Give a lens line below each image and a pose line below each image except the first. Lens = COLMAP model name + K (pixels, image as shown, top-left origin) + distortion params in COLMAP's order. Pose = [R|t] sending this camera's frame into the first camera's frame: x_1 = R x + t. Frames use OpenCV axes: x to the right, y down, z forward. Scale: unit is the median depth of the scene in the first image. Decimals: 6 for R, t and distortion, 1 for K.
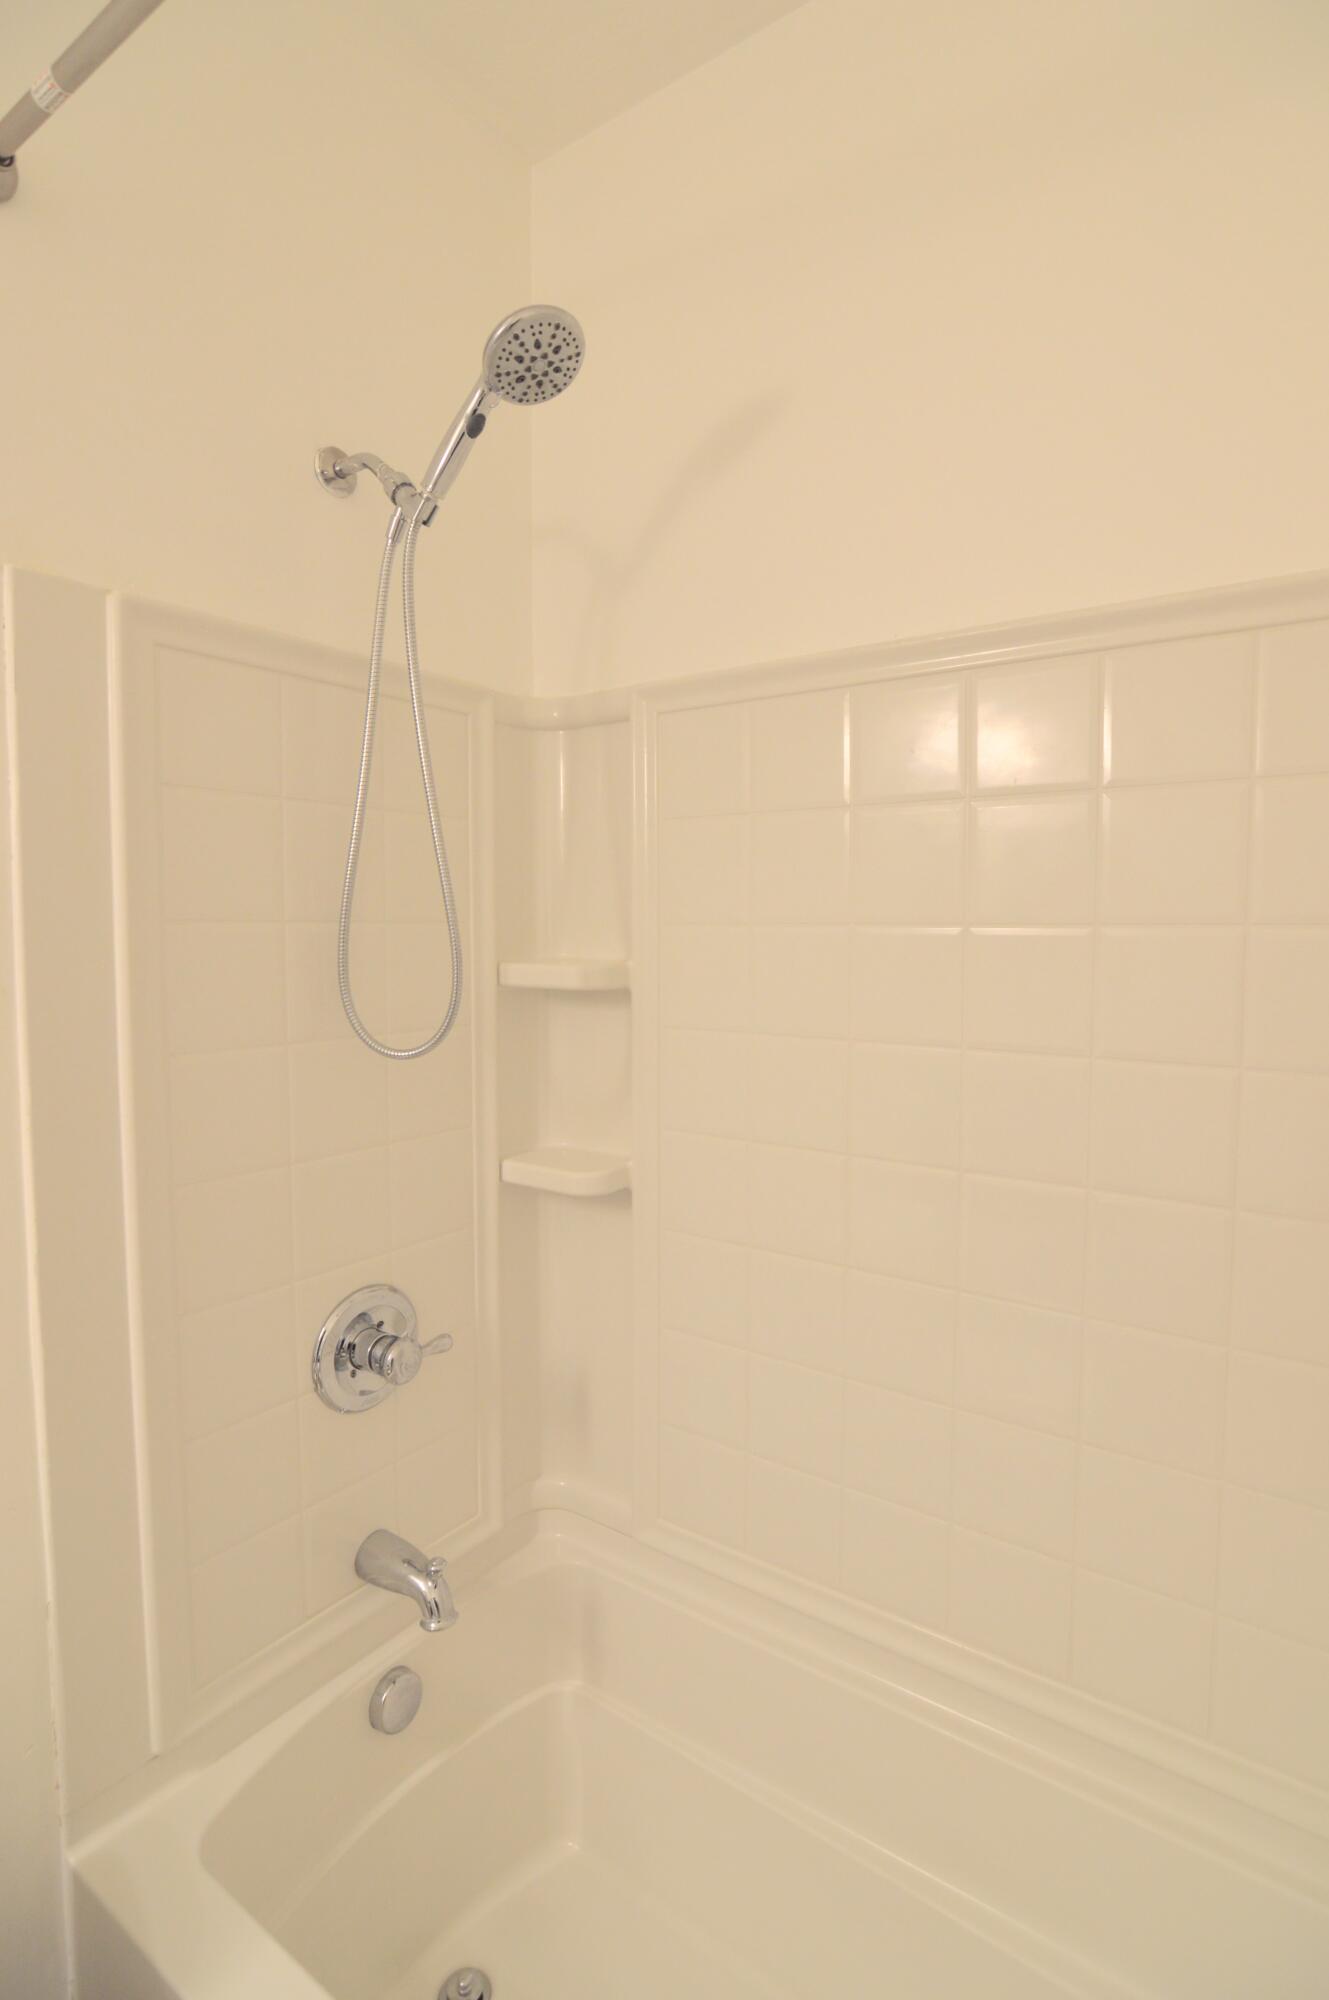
lens RADIAL K [[1010.4, 0, 664.5], [0, 1010.4, 1000.0], [0, 0, 1]] dist [-0.001466, -0.000104]
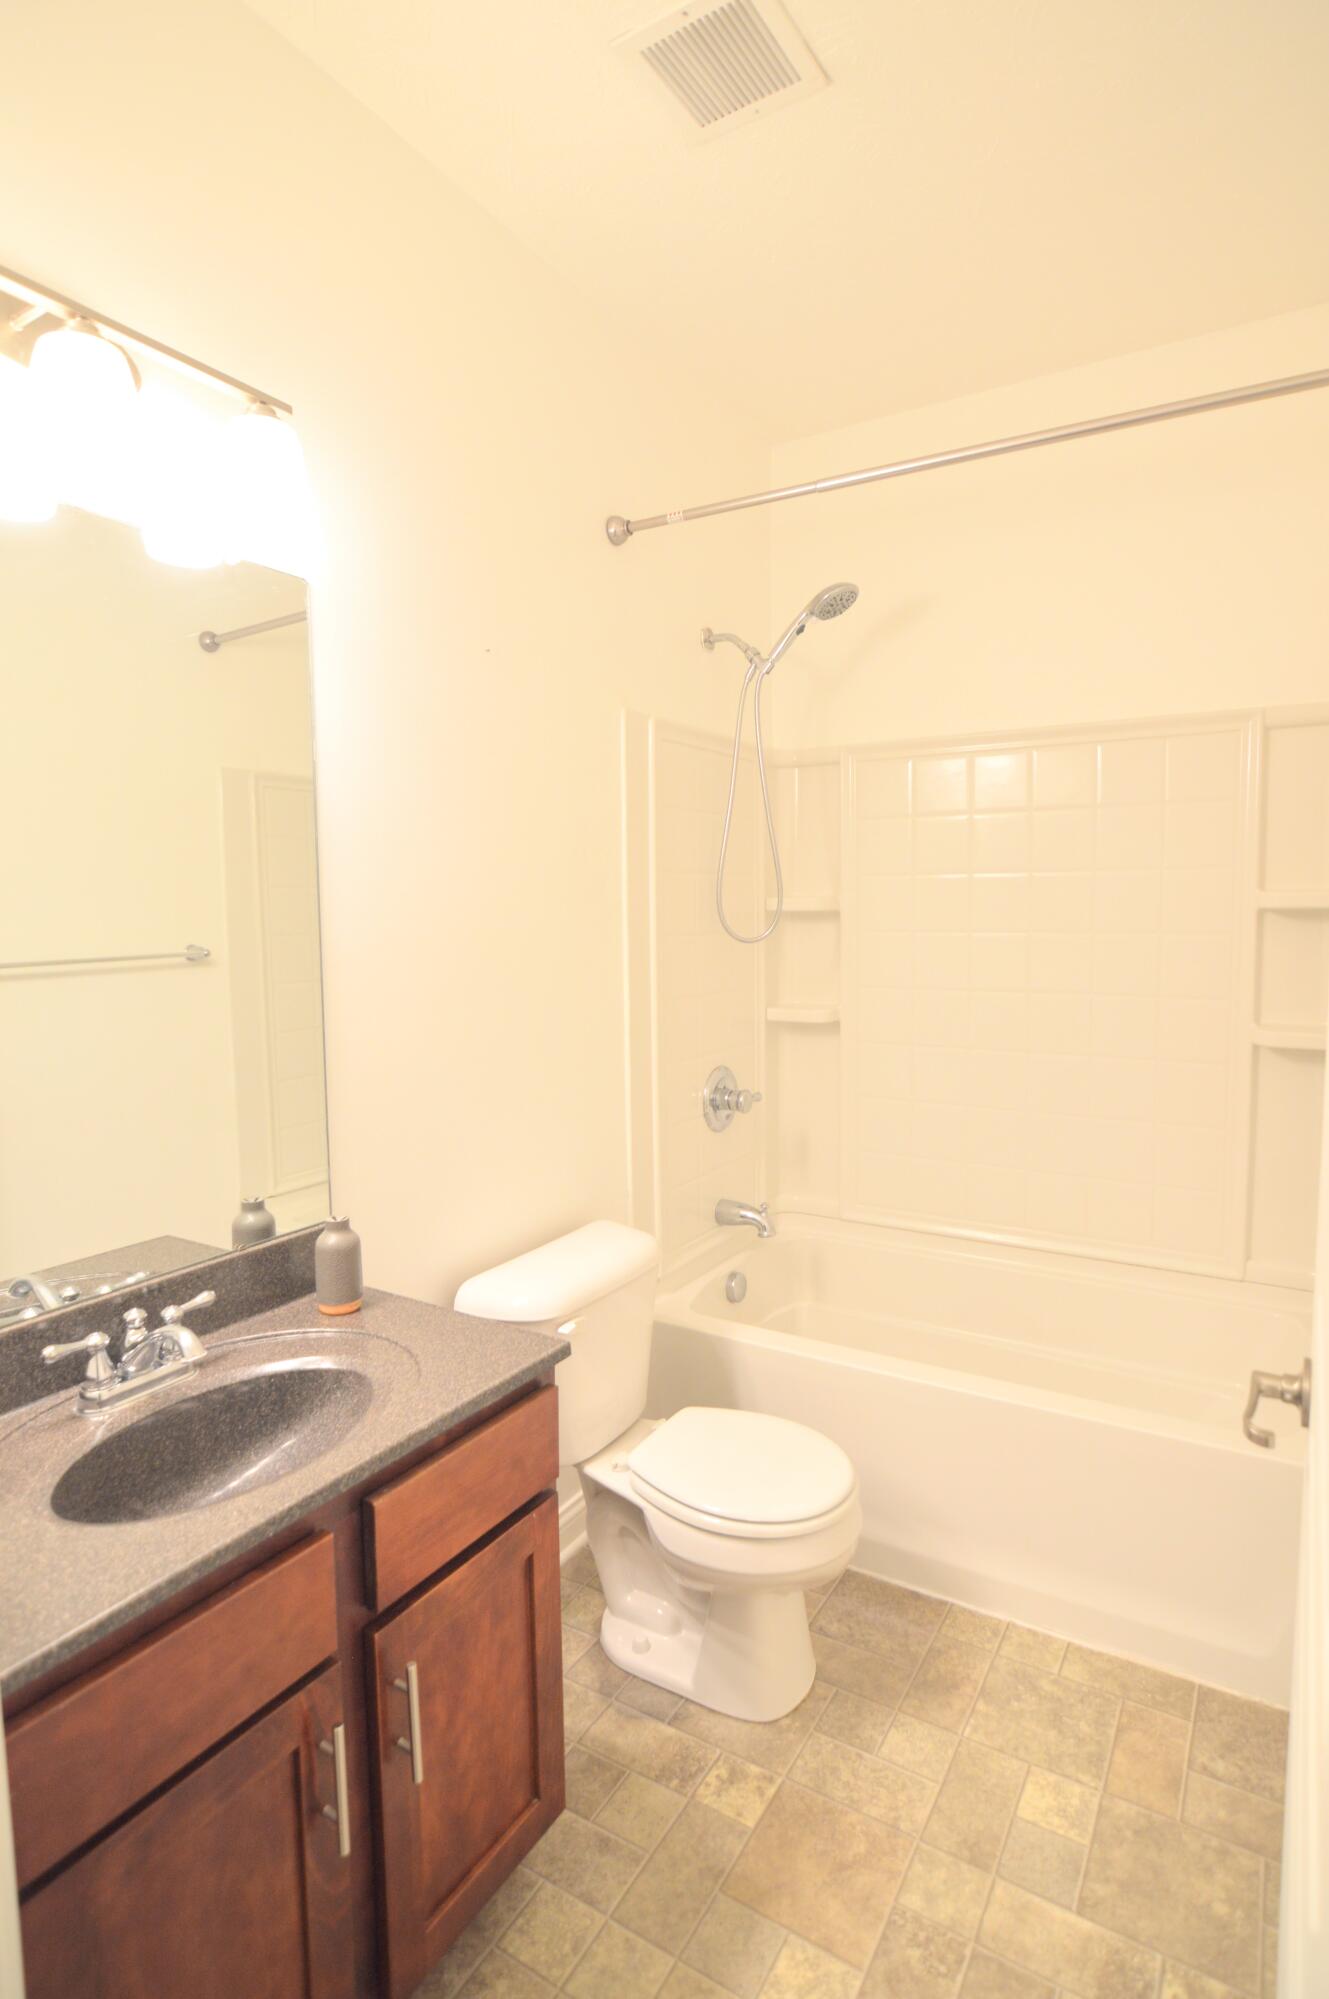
lens RADIAL K [[1104.9, 0, 664.5], [0, 1104.9, 999.5], [0, 0, 1]] dist [-0.002178, -0.000116]
pose [[0.995889, -0.017010, 0.088973, -0.596525], [0.016020, 0.999802, 0.011822, 0.134936], [-0.089157, -0.010348, 0.995964, -1.081427]]
